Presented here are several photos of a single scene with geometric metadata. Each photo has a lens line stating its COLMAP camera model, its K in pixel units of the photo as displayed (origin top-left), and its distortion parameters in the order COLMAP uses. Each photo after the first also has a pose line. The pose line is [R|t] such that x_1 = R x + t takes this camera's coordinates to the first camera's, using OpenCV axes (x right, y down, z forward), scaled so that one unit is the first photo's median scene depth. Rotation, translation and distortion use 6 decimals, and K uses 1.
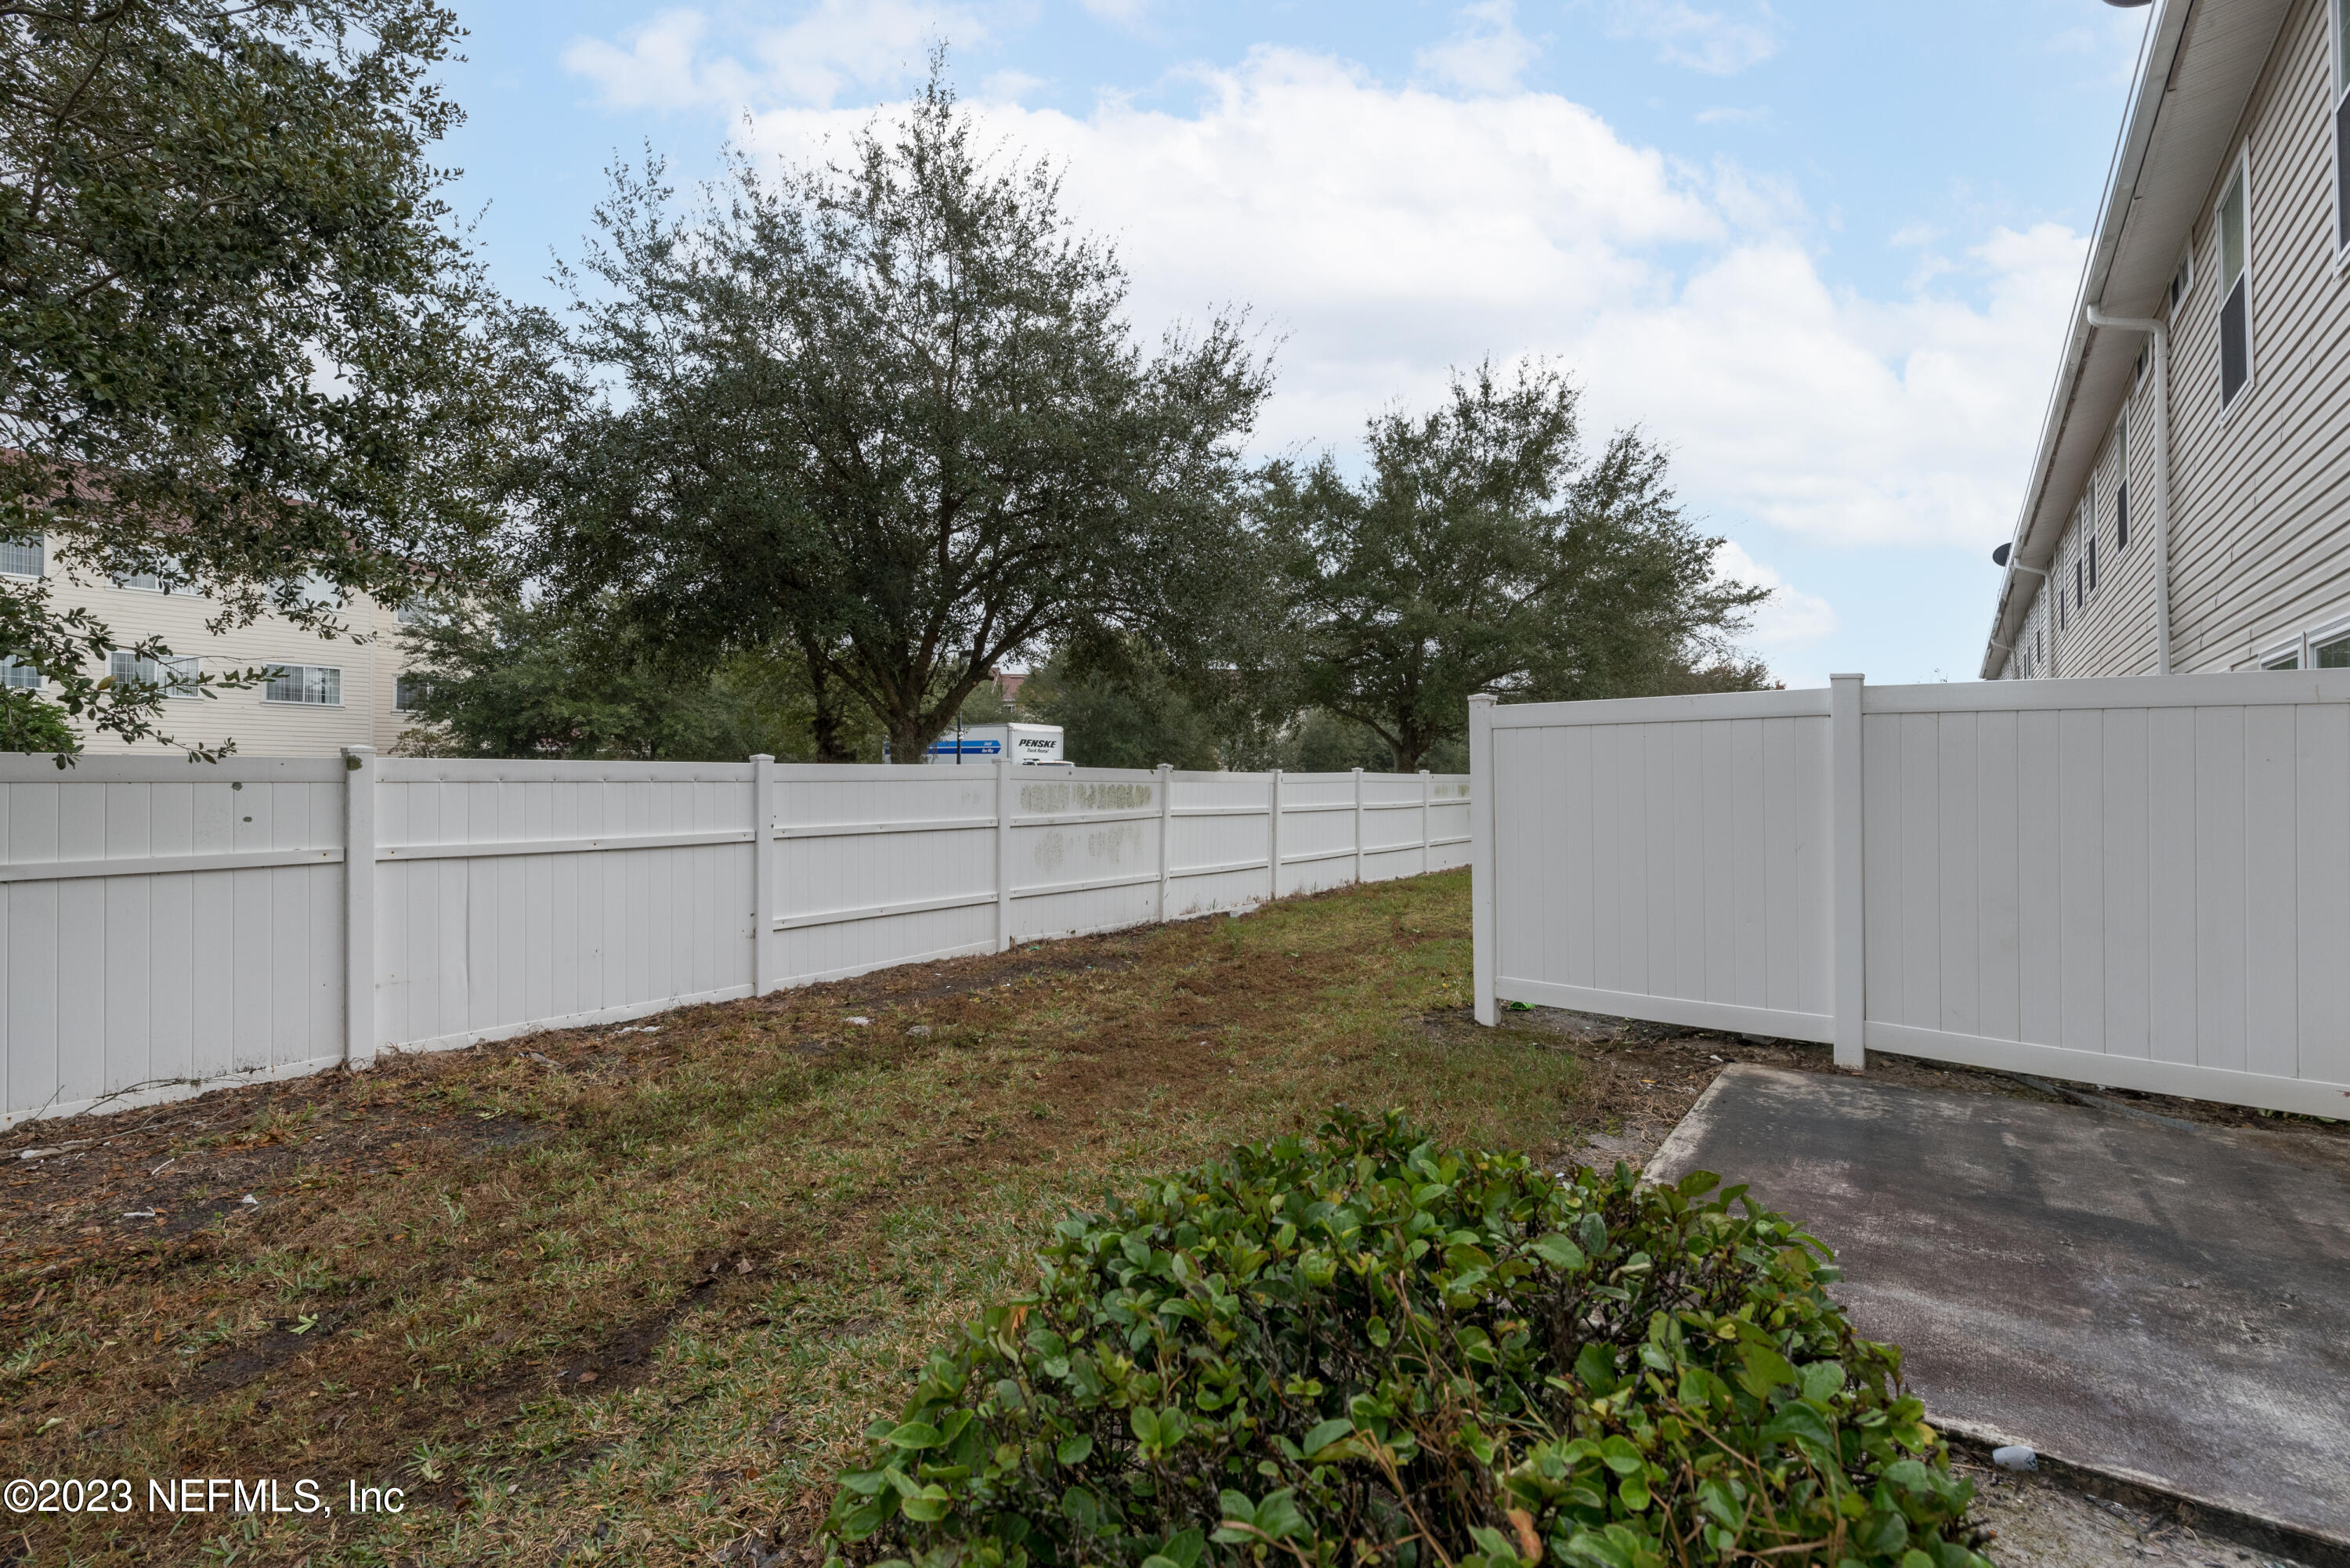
lens RADIAL K [[1027.4, 0, 1176.8], [0, 1027.4, 781.0], [0, 0, 1]] dist [0.008599, -0.000334]
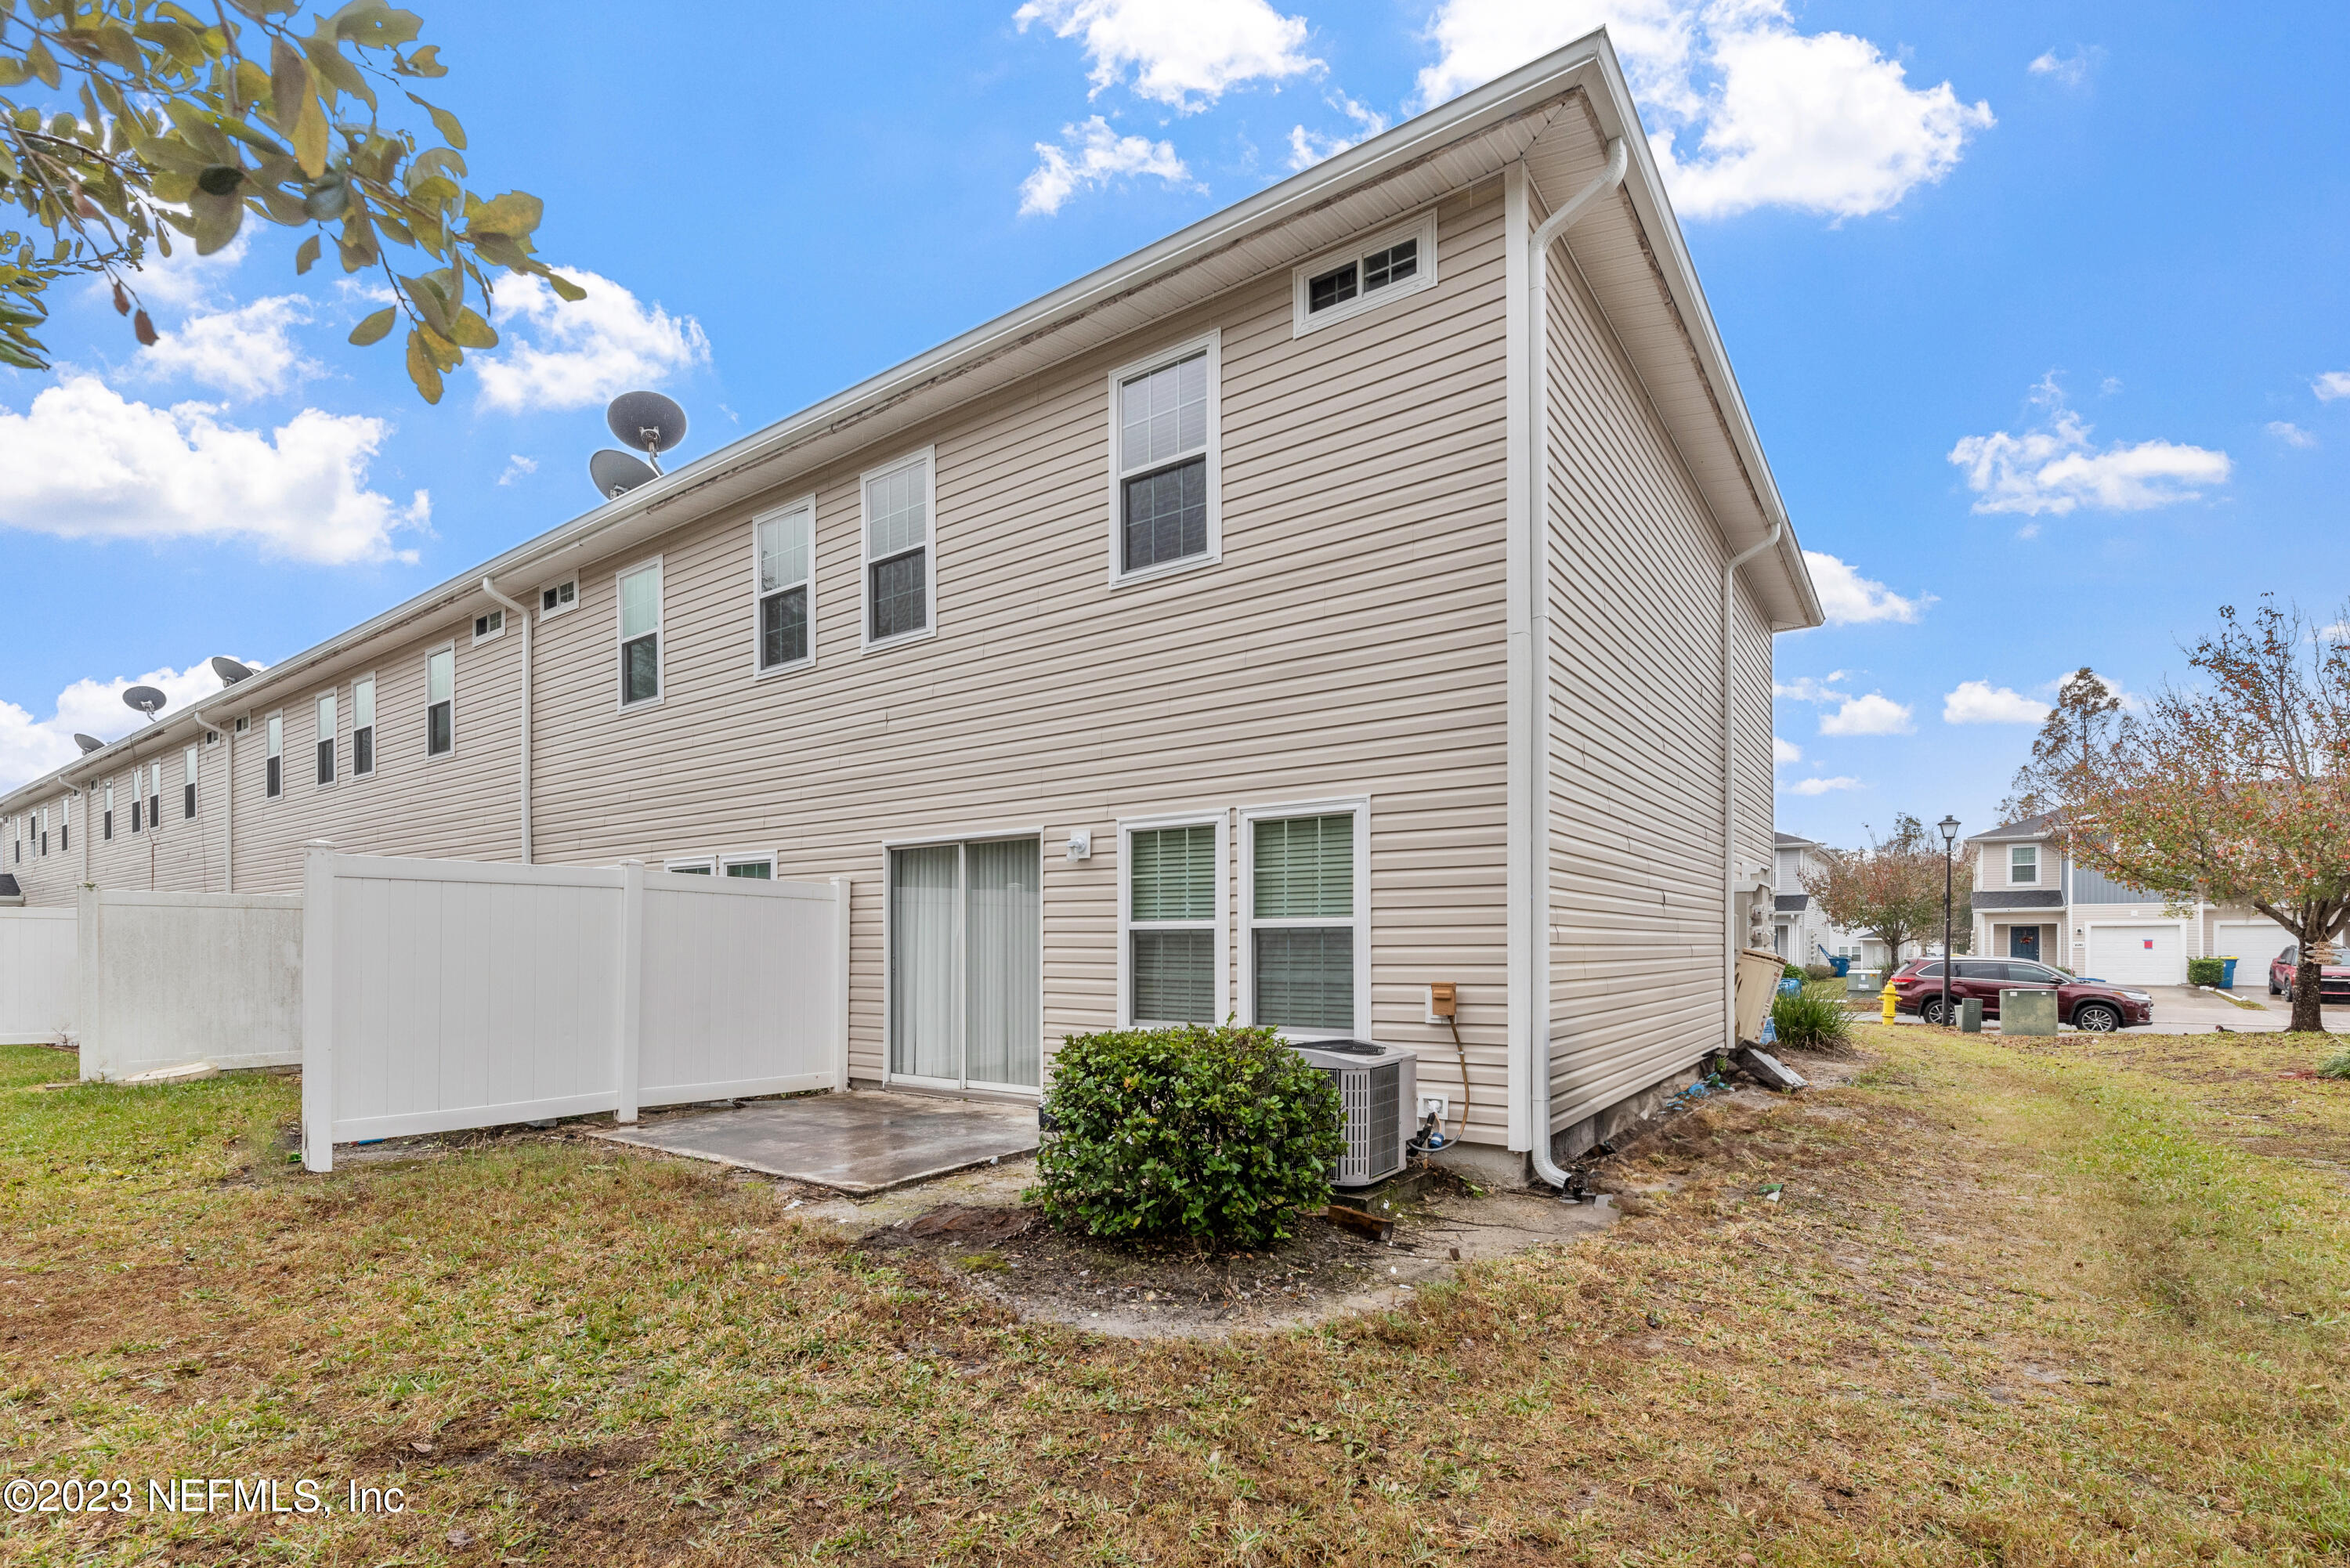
lens RADIAL K [[1027.4, 0, 1216.3], [0, 1027.4, 833.8], [0, 0, 1]] dist [0.008599, -0.000334]
pose [[-0.054373, 0.105742, 0.992906, -1.242806], [-0.009899, 0.994271, -0.106429, 0.010313], [-0.998472, -0.015616, -0.053014, 0.284720]]
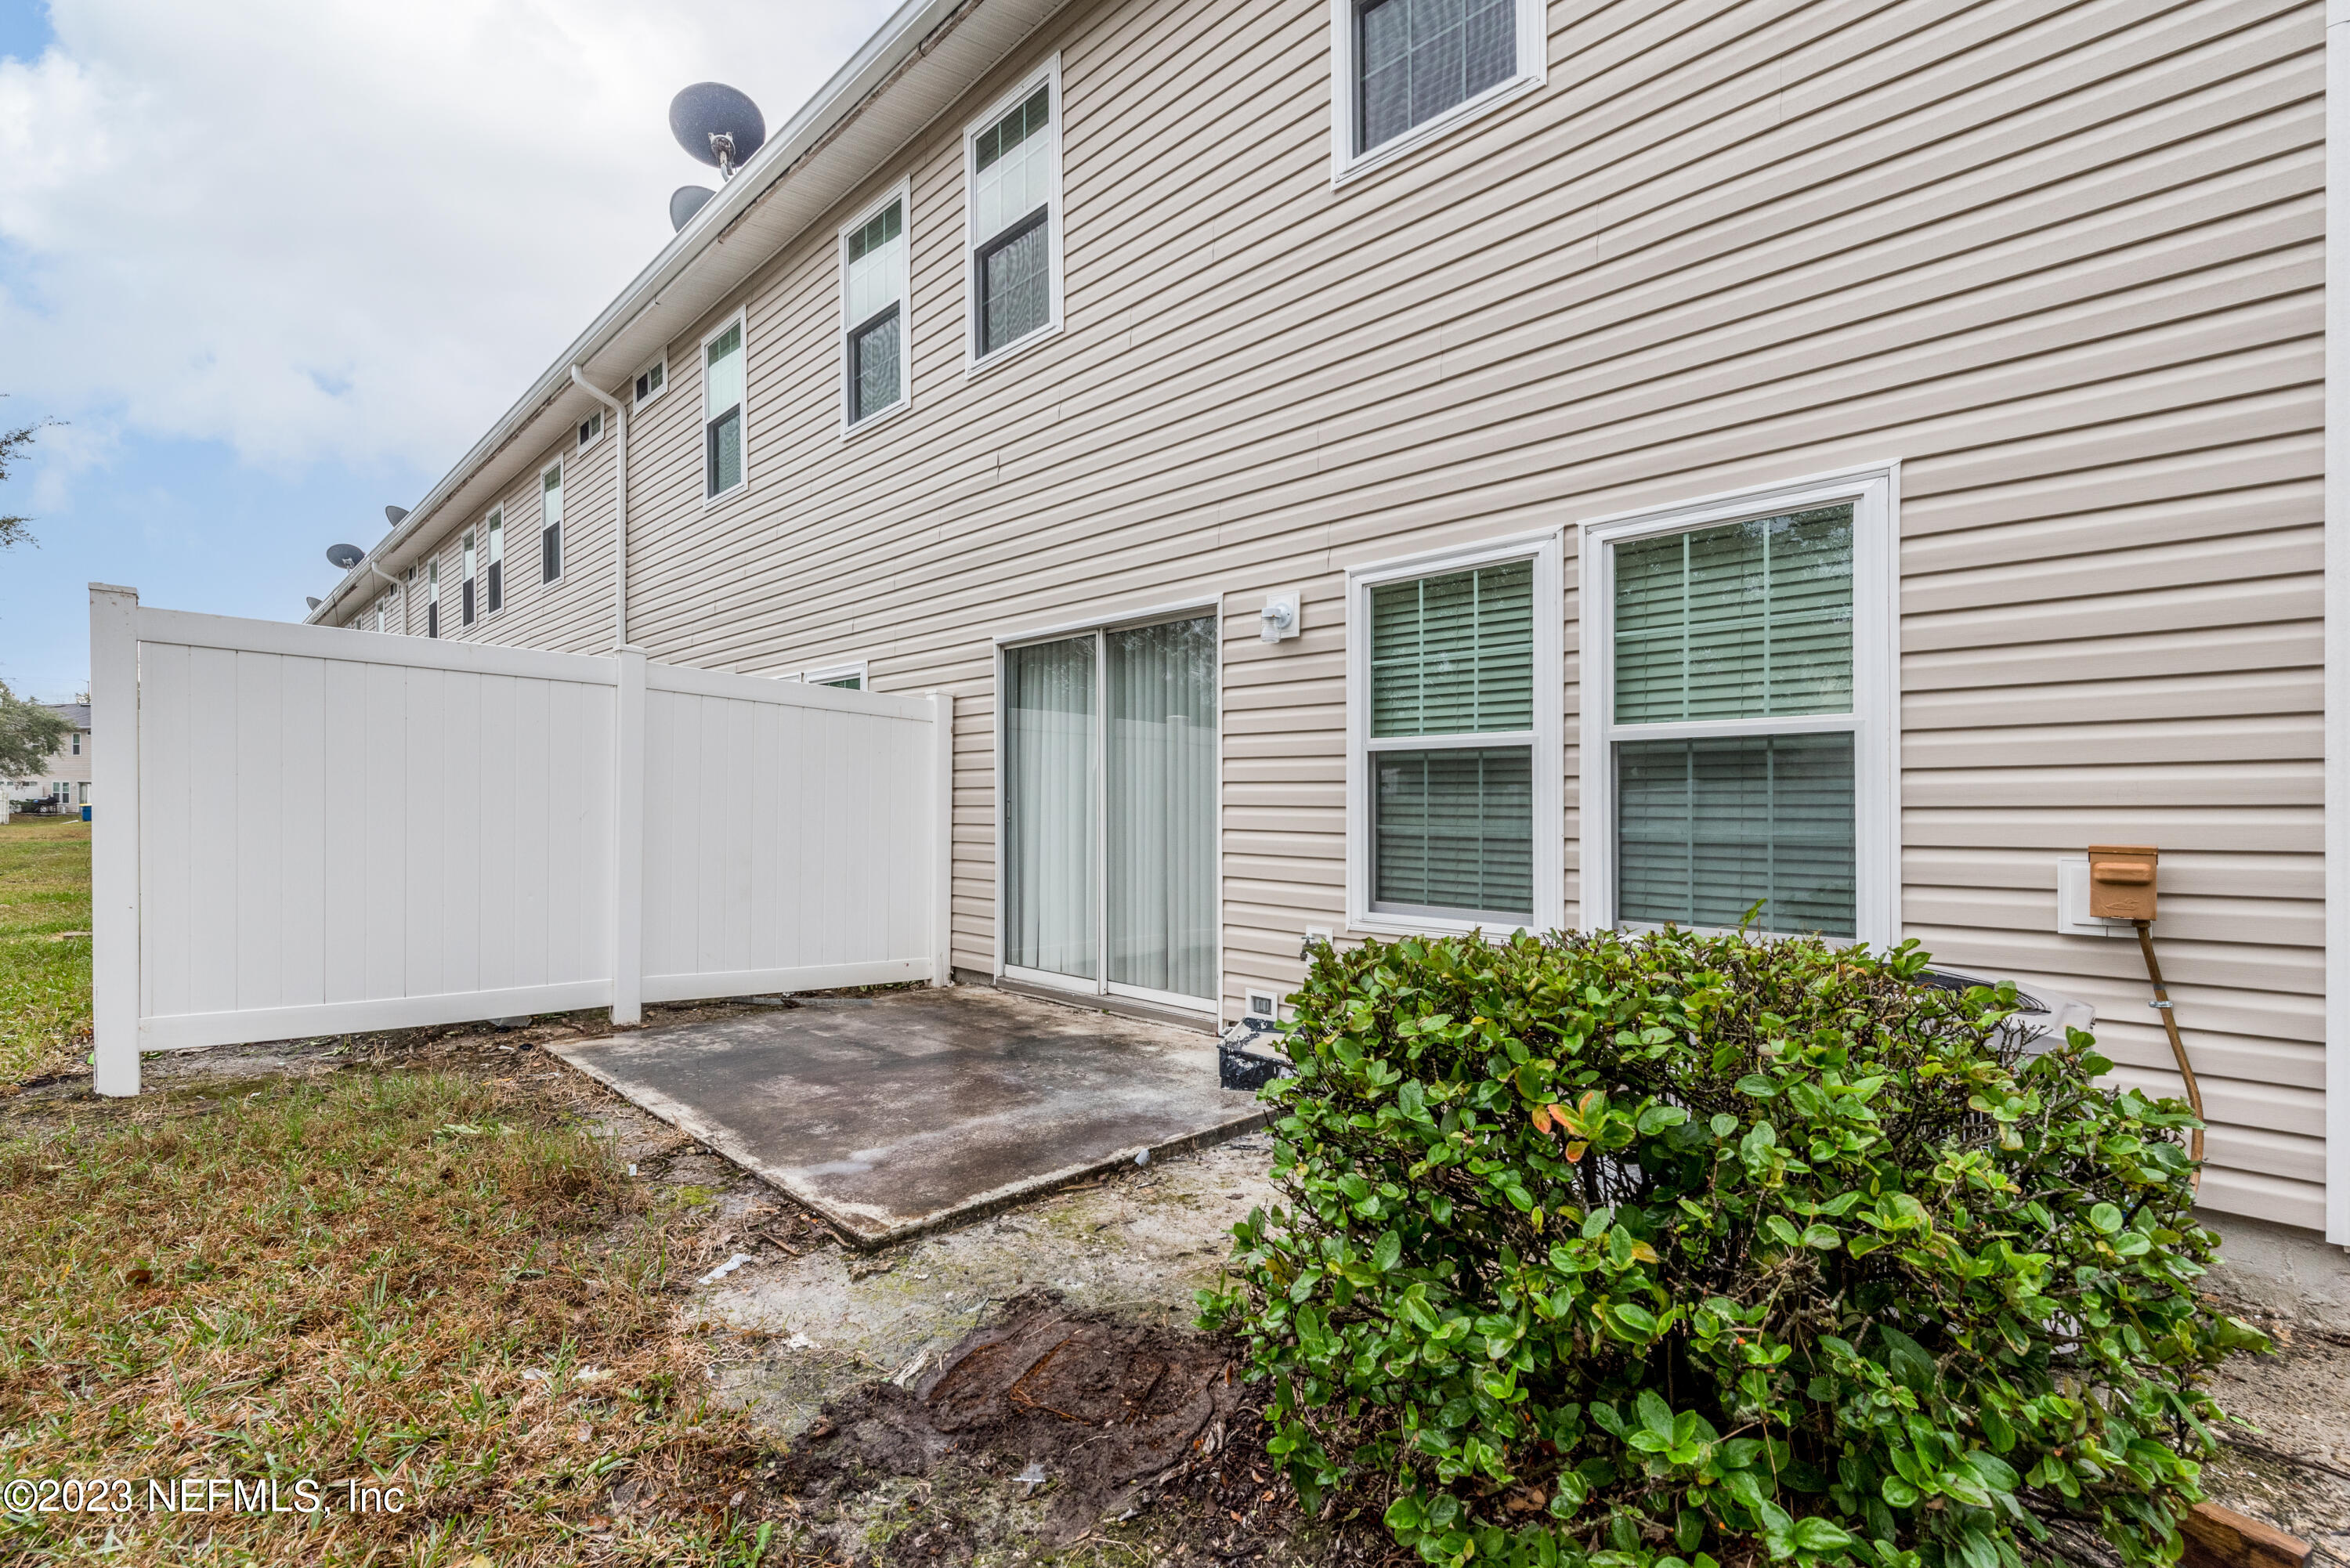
lens RADIAL K [[1027.4, 0, 1184.7], [0, 1027.4, 792.9], [0, 0, 1]] dist [0.008599, -0.000334]
pose [[0.129298, 0.026709, 0.991246, -0.417504], [-0.028034, 0.999336, -0.023270, 0.066473], [-0.991209, -0.024780, 0.129961, 0.400063]]
